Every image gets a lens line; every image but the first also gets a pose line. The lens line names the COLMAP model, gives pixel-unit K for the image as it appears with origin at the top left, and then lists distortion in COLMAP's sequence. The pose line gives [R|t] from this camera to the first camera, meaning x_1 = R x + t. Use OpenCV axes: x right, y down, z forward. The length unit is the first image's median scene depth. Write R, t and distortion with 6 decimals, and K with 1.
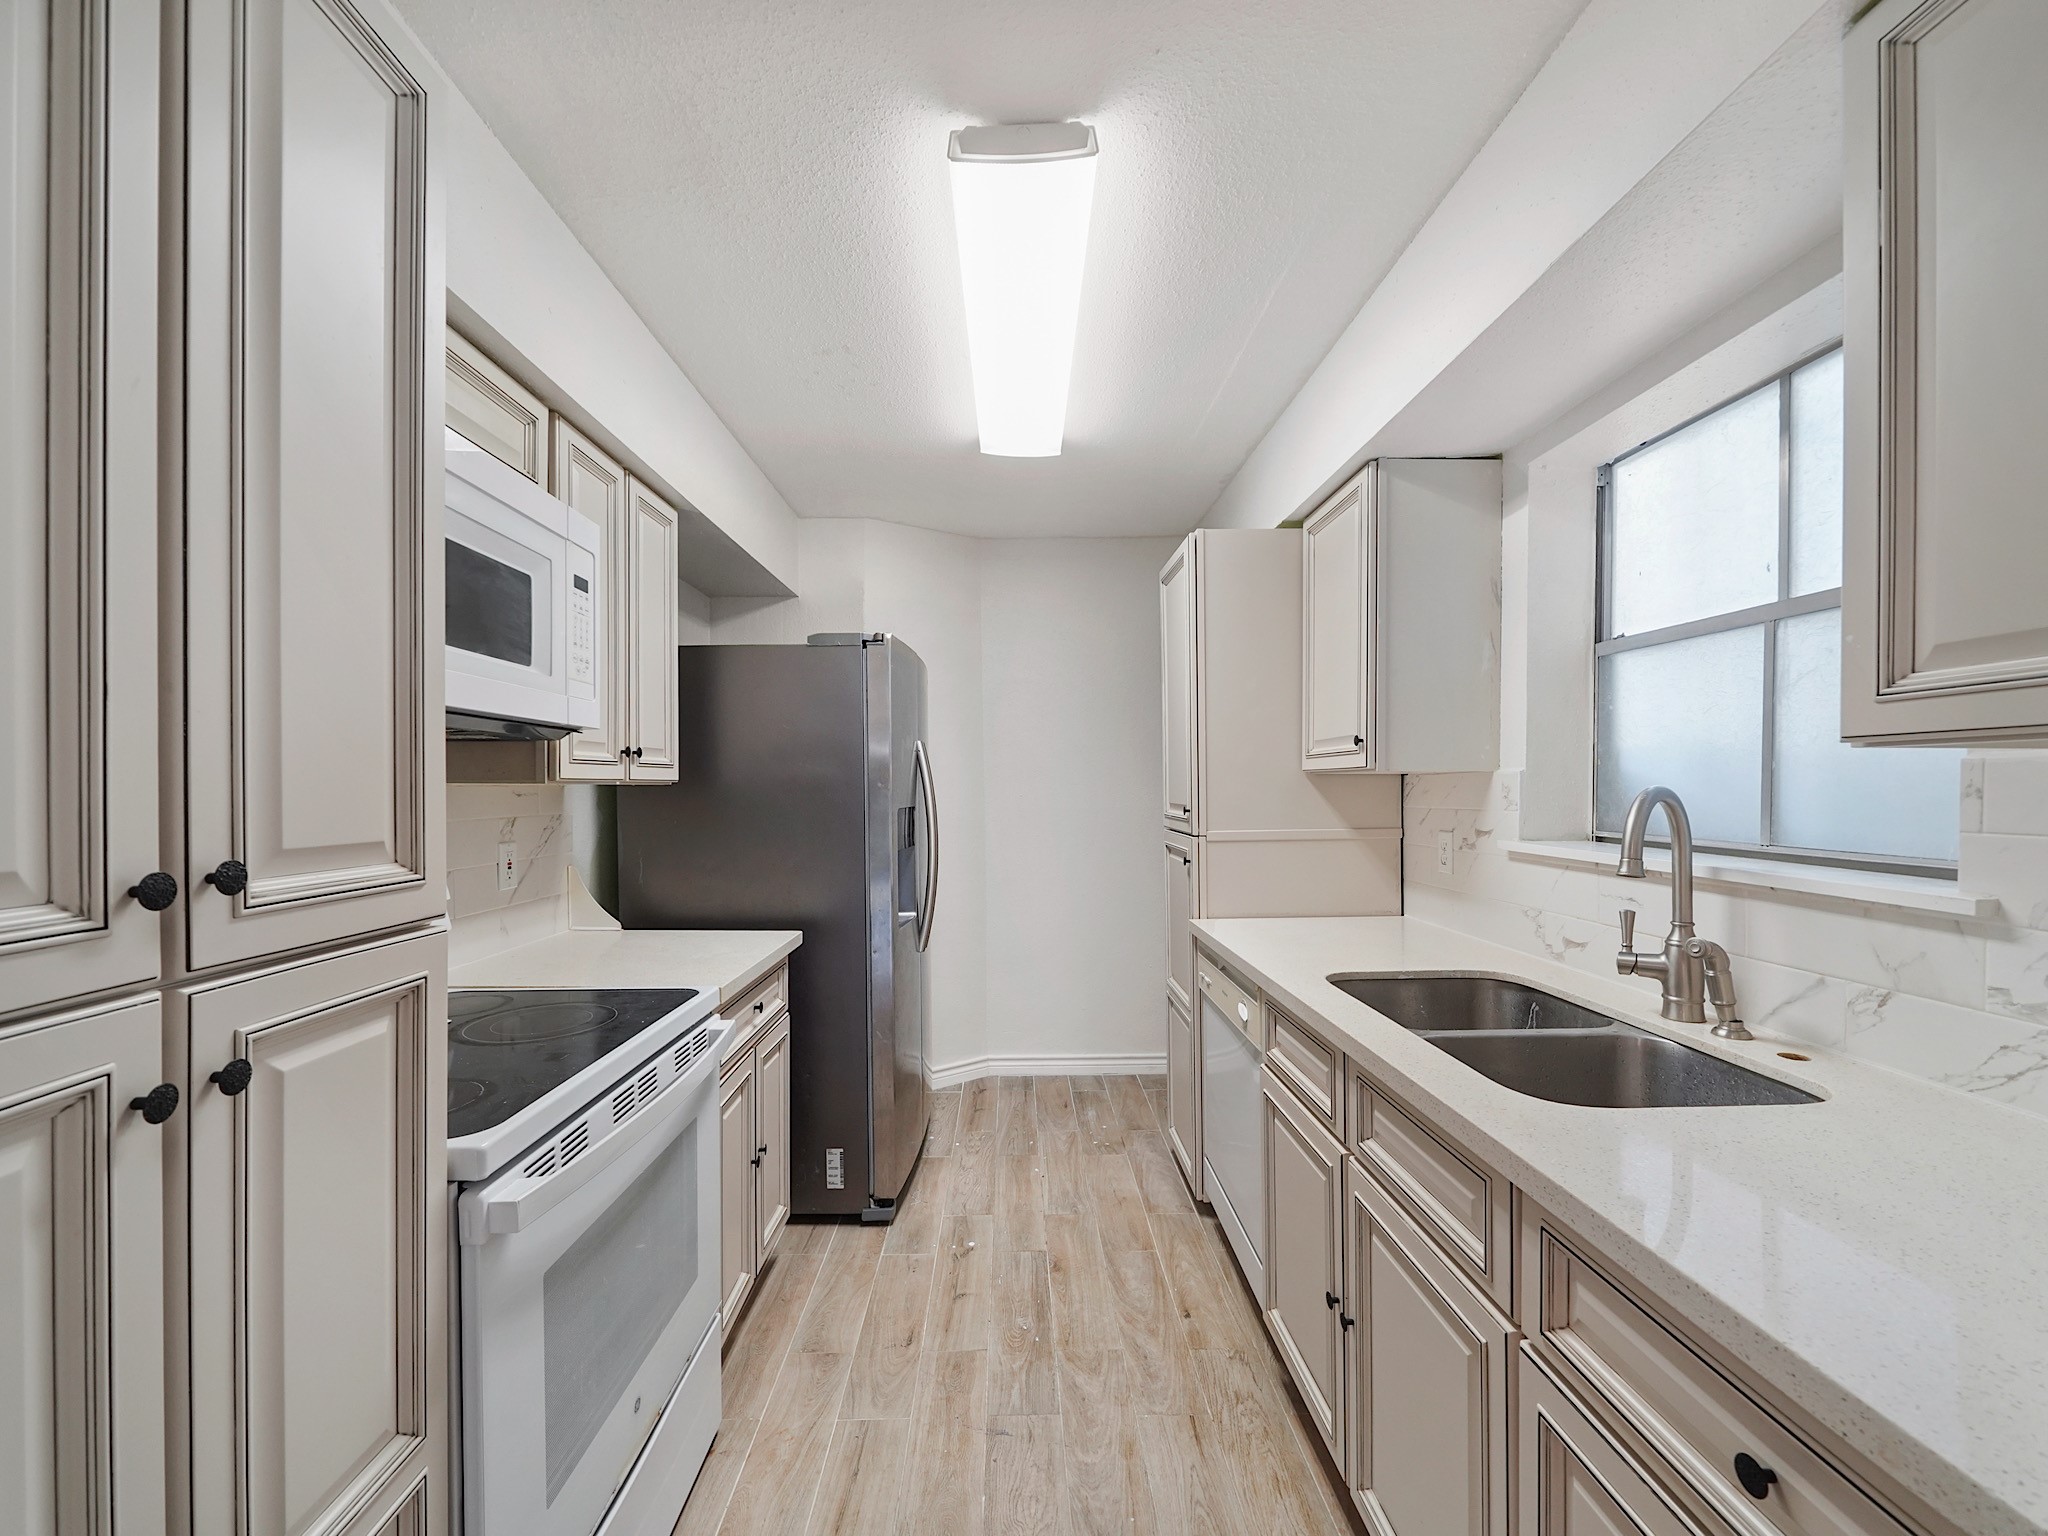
lens RADIAL K [[806.3, 0, 1010.0], [0, 806.3, 782.8], [0, 0, 1]] dist [-0.001322, -0.000337]
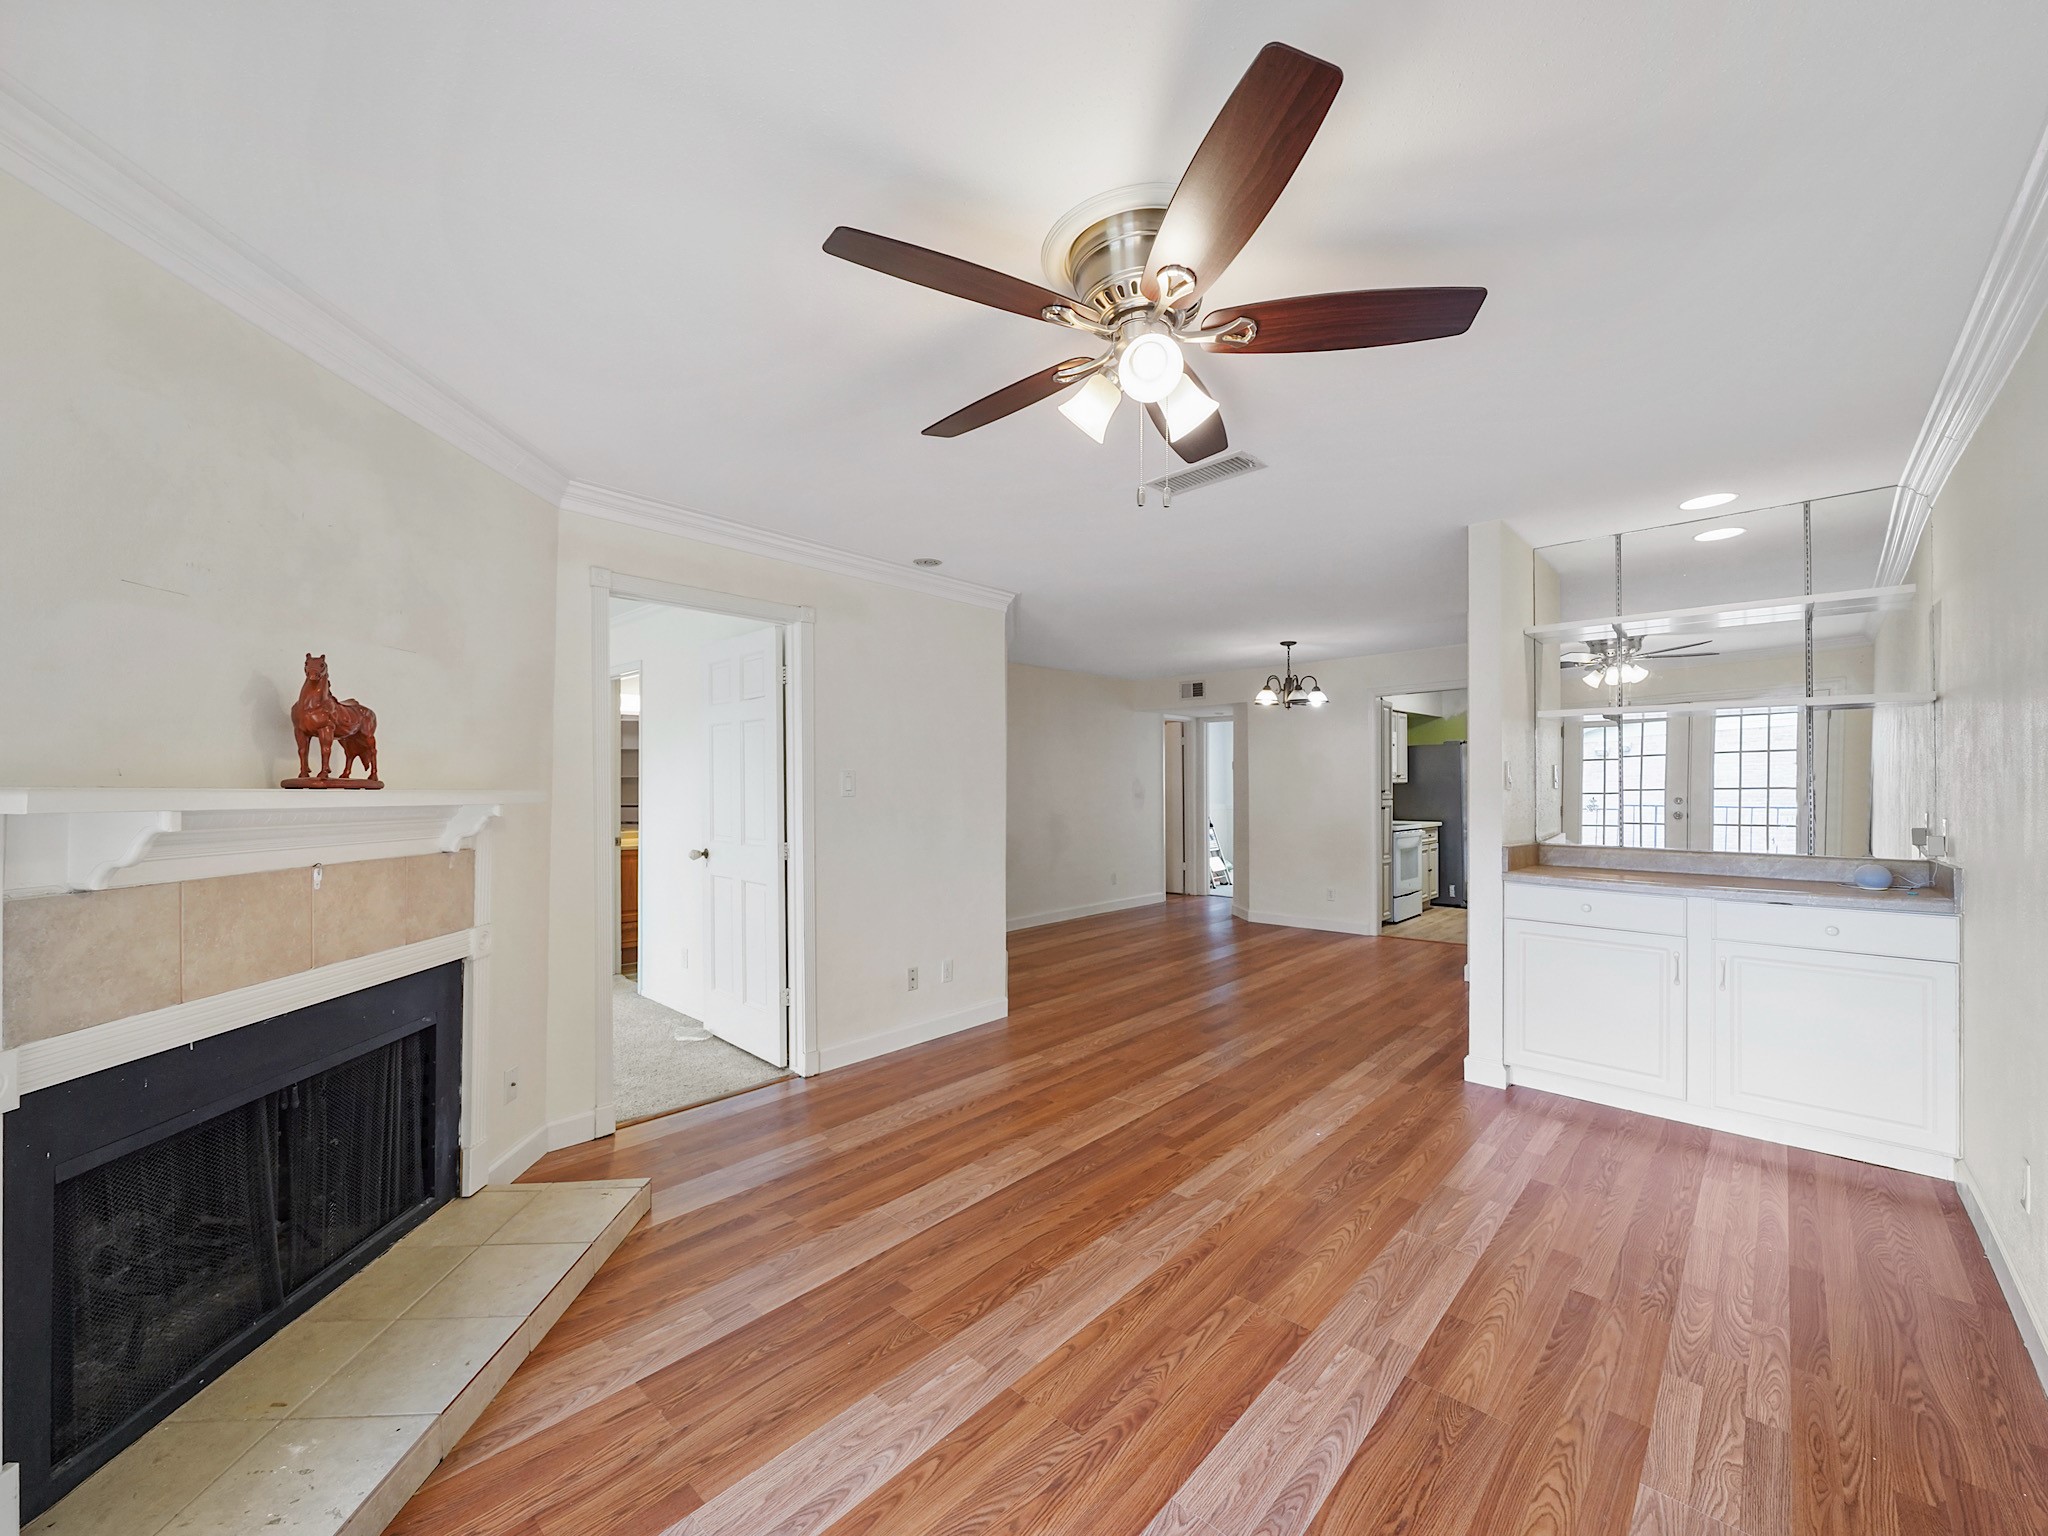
lens RADIAL K [[806.3, 0, 1010.0], [0, 806.3, 782.8], [0, 0, 1]] dist [-0.001322, -0.000337]
pose [[0.721744, -0.003858, -0.692150, 1.208642], [0.005570, 0.999984, 0.000233, -0.015652], [0.692138, -0.004023, 0.721754, -4.208854]]
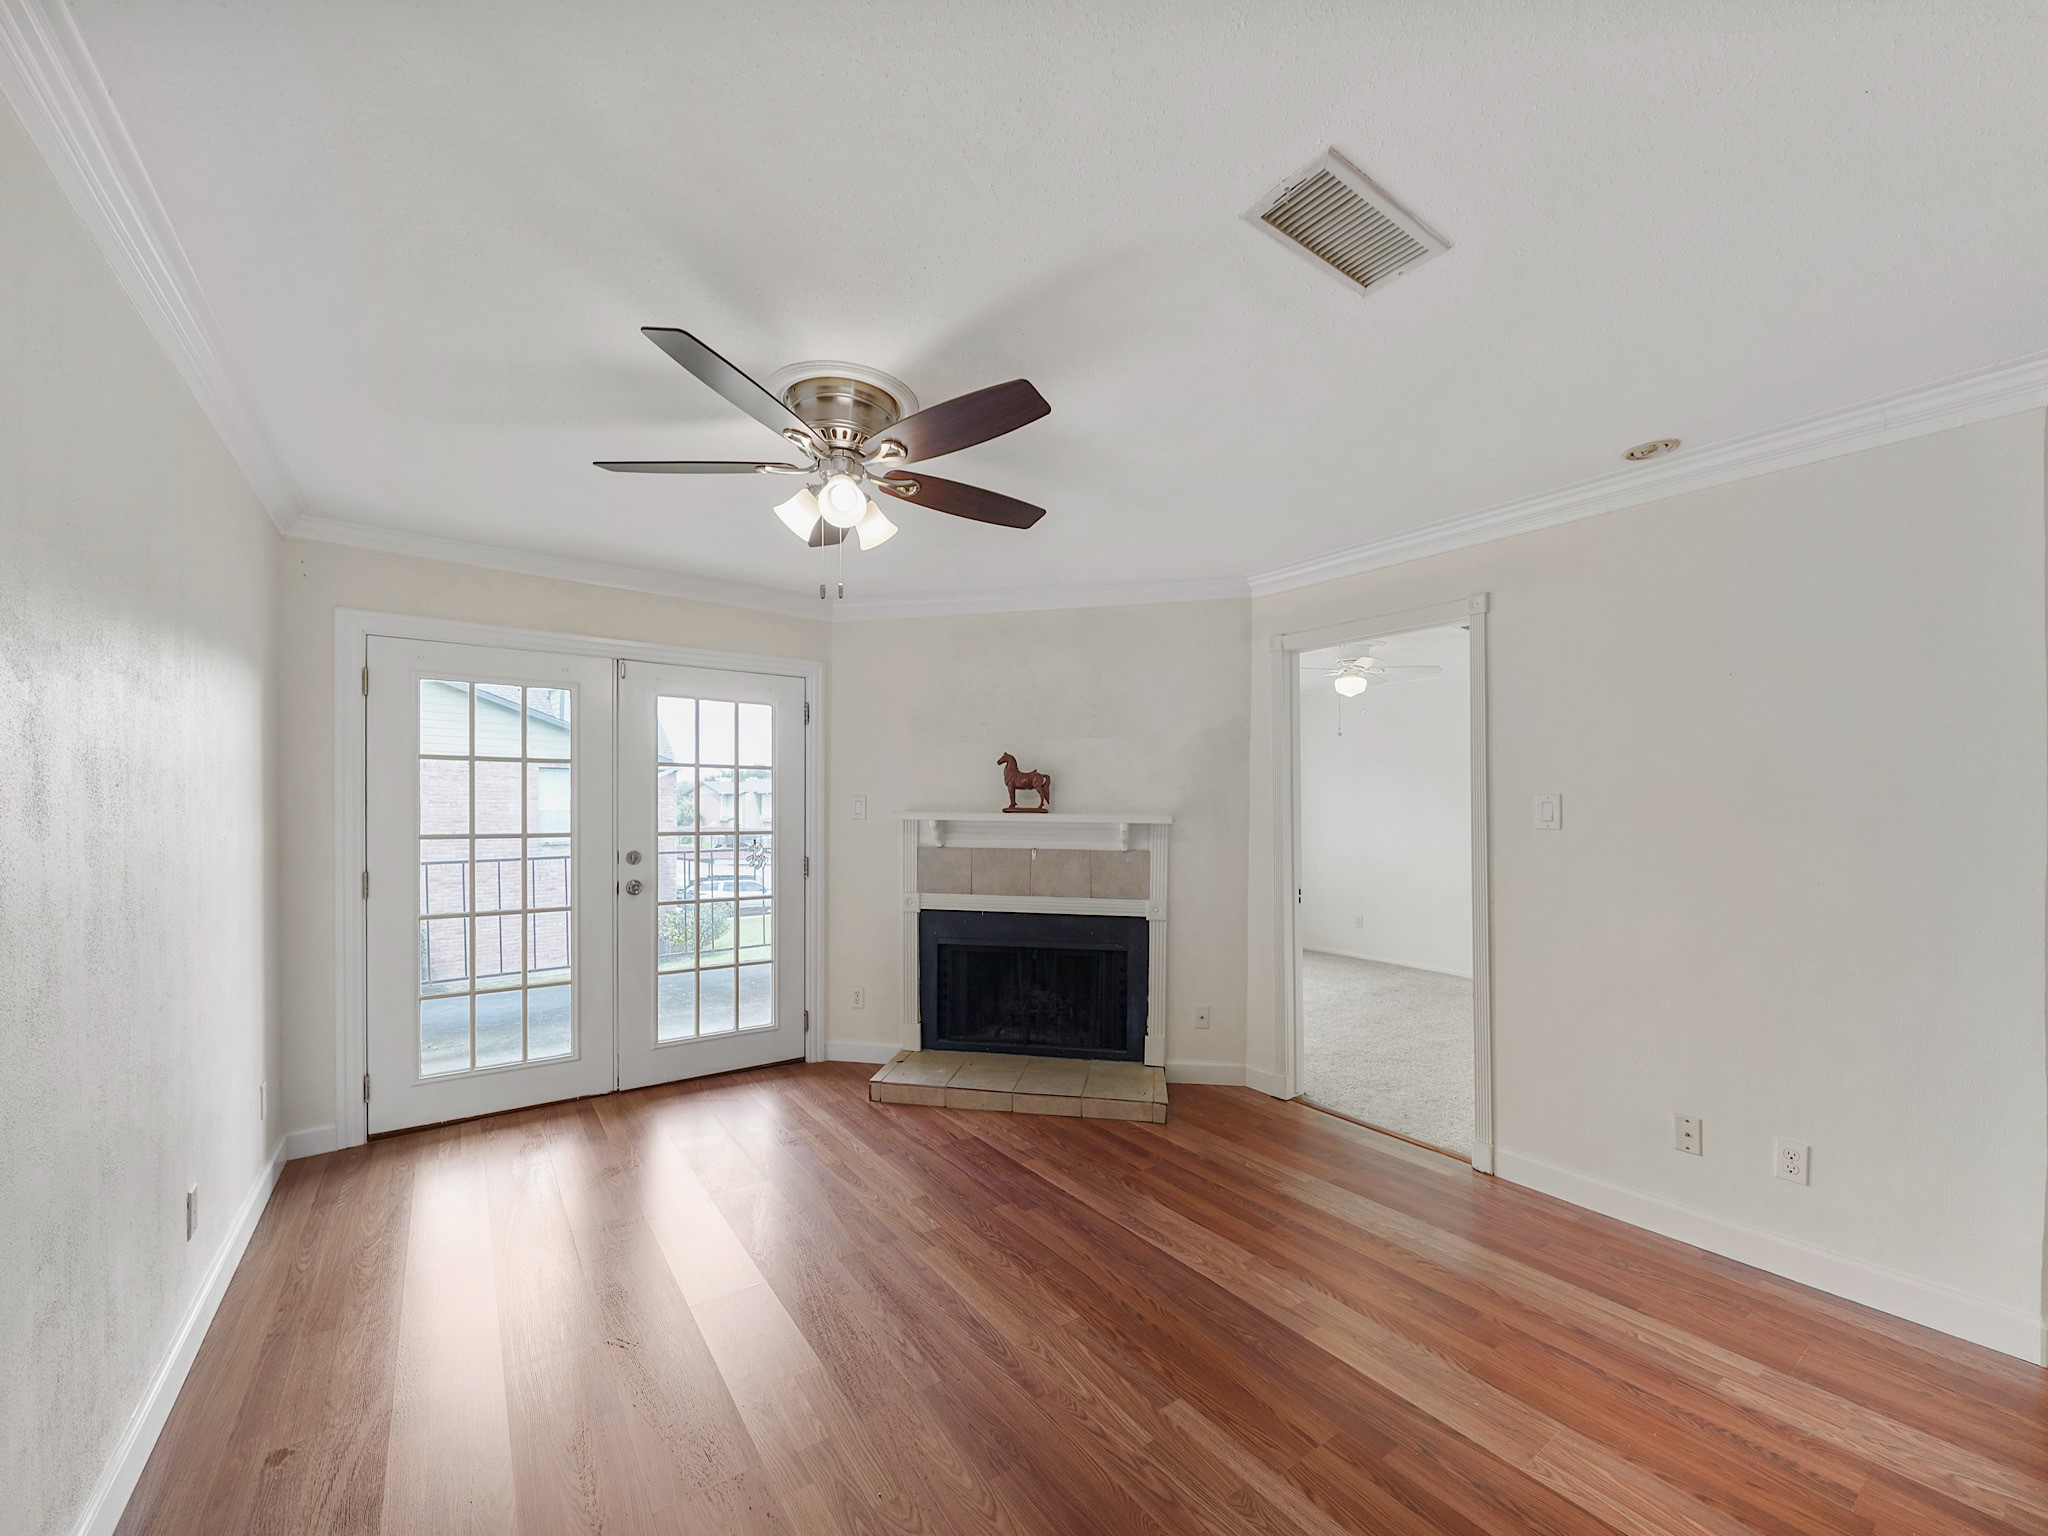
lens RADIAL K [[798.3, 0, 1018.8], [0, 798.3, 809.1], [0, 0, 1]] dist [-0.002430, -0.000874]
pose [[-0.815384, -0.004778, -0.578901, 1.151602], [-0.000645, 0.999973, -0.007345, -0.005588], [0.578920, -0.005615, -0.815365, -2.141461]]
